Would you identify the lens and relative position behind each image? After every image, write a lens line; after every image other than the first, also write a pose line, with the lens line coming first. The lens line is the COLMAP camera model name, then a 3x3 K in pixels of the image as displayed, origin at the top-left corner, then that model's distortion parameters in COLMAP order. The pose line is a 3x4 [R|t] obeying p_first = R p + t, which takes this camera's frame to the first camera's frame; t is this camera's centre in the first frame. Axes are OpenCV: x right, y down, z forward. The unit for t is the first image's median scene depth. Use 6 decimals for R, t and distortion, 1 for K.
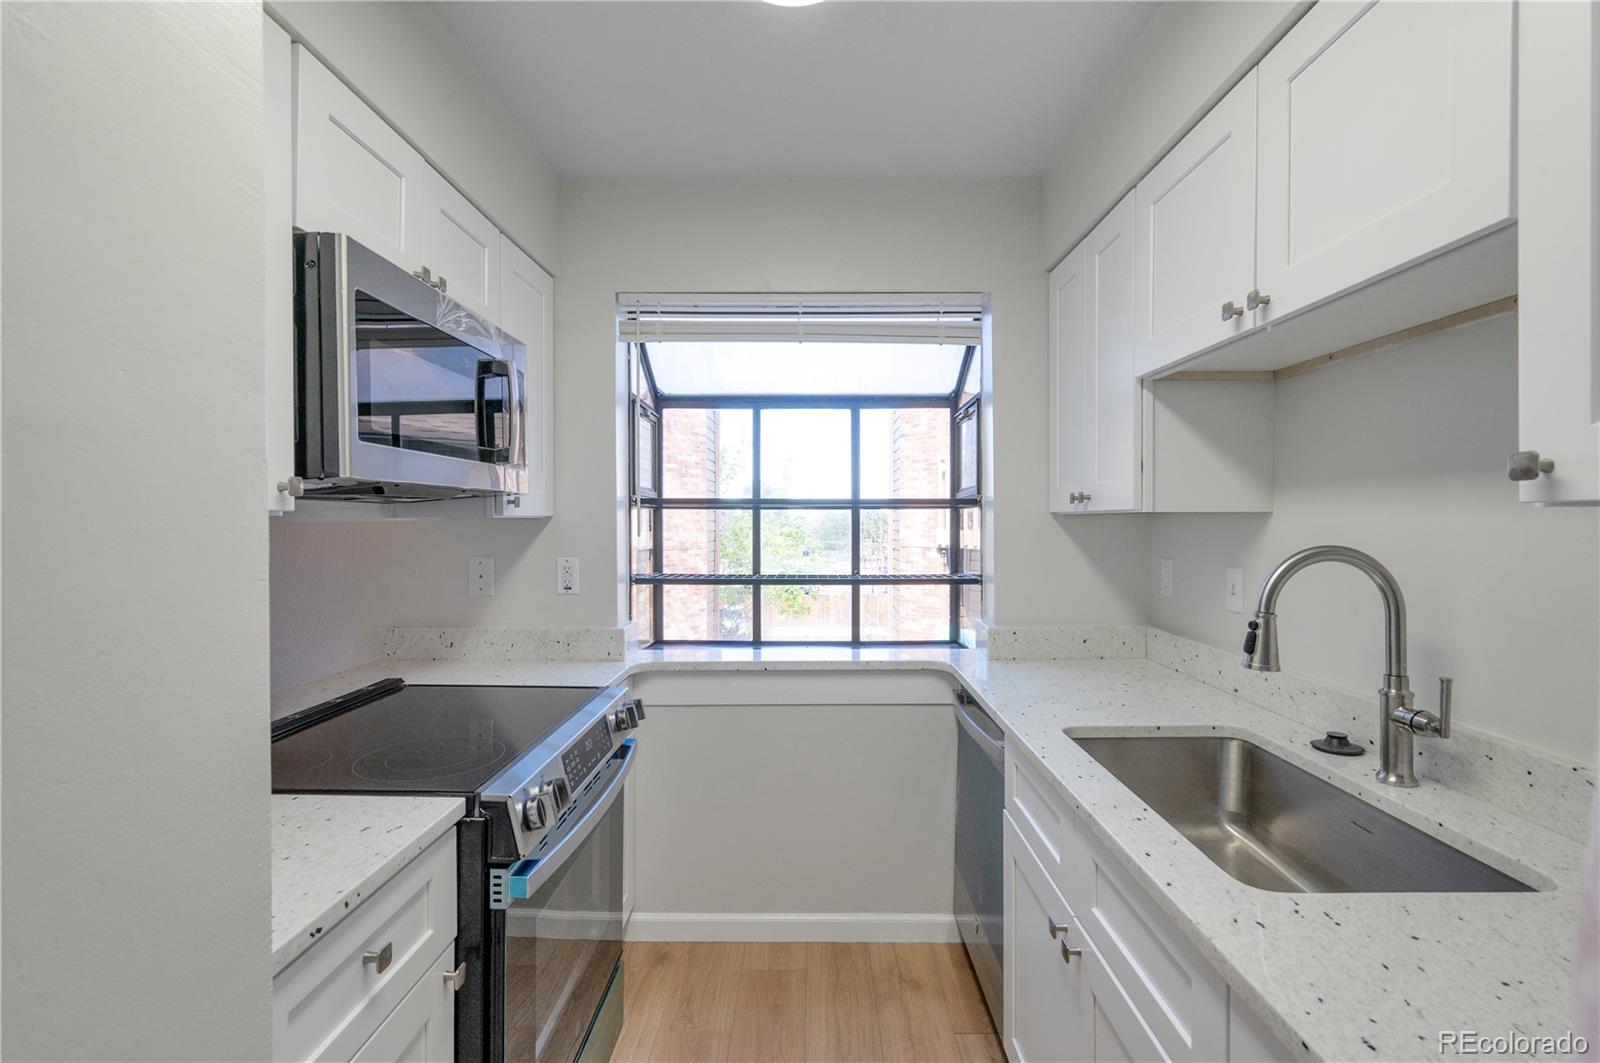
lens RADIAL K [[727.5, 0, 802.7], [0, 727.5, 530.7], [0, 0, 1]] dist [-0.007385, 0.001837]
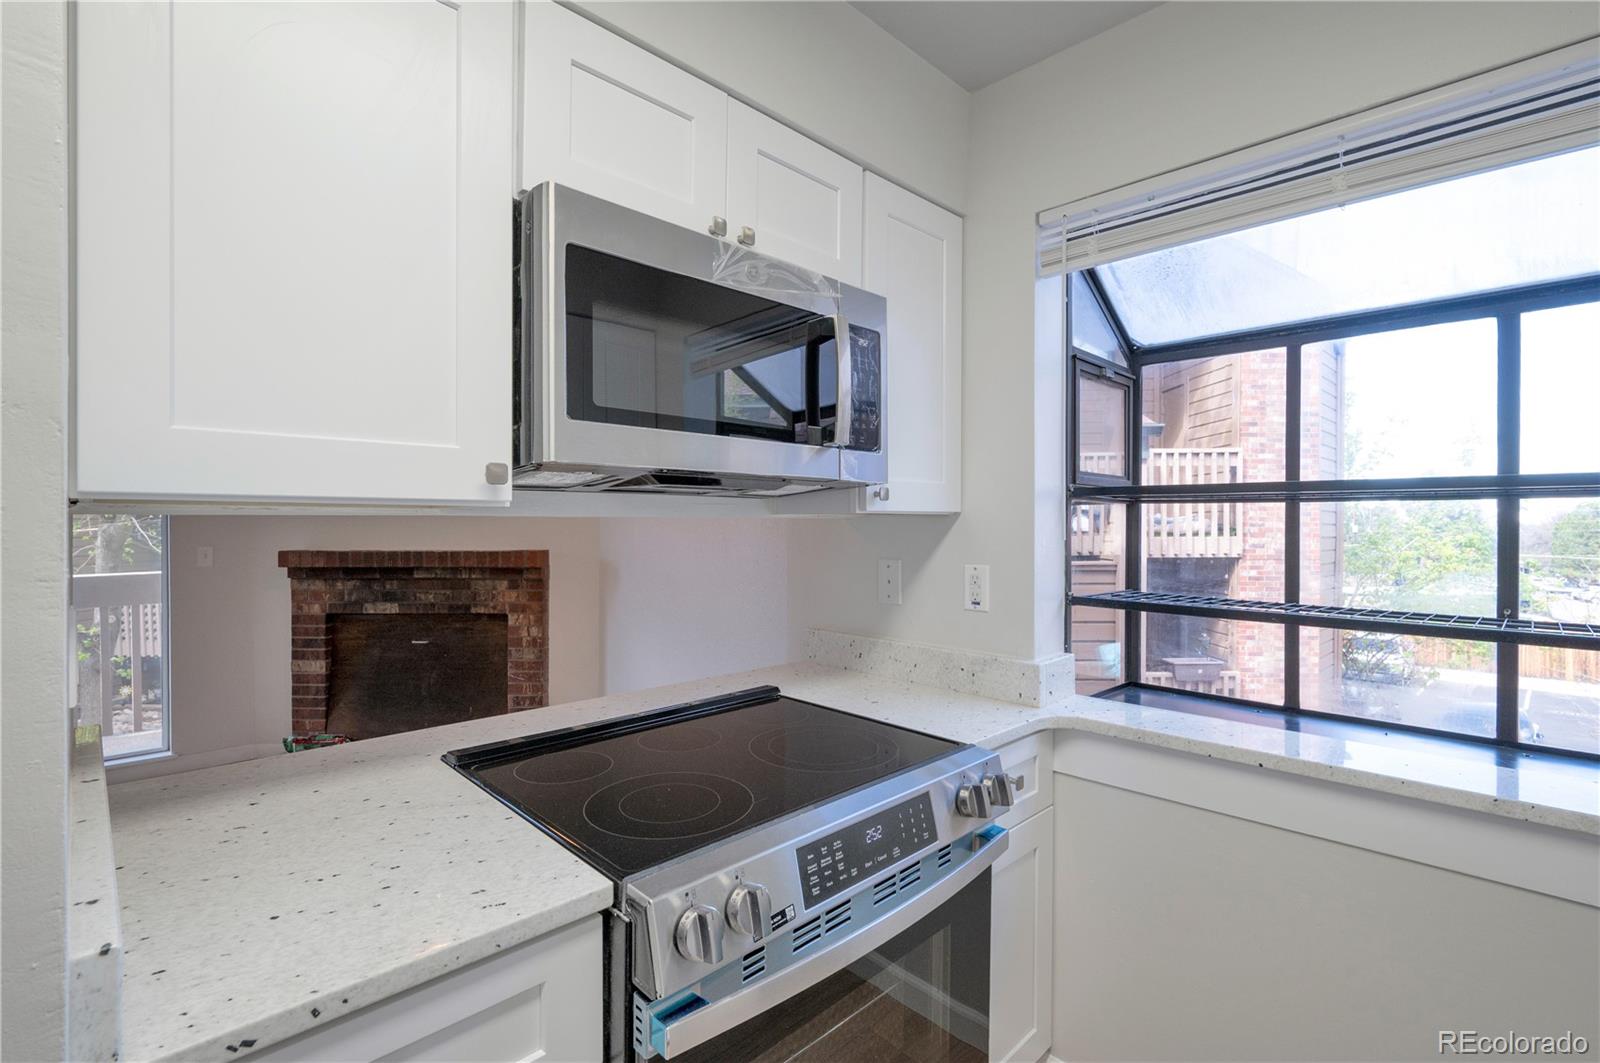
lens RADIAL K [[727.5, 0, 793.9], [0, 727.5, 526.9], [0, 0, 1]] dist [-0.007385, 0.001837]
pose [[0.711424, 0.006781, -0.702730, 0.110195], [-0.013320, 0.999904, -0.003836, 0.002000], [0.702636, 0.012089, 0.711446, 0.349586]]
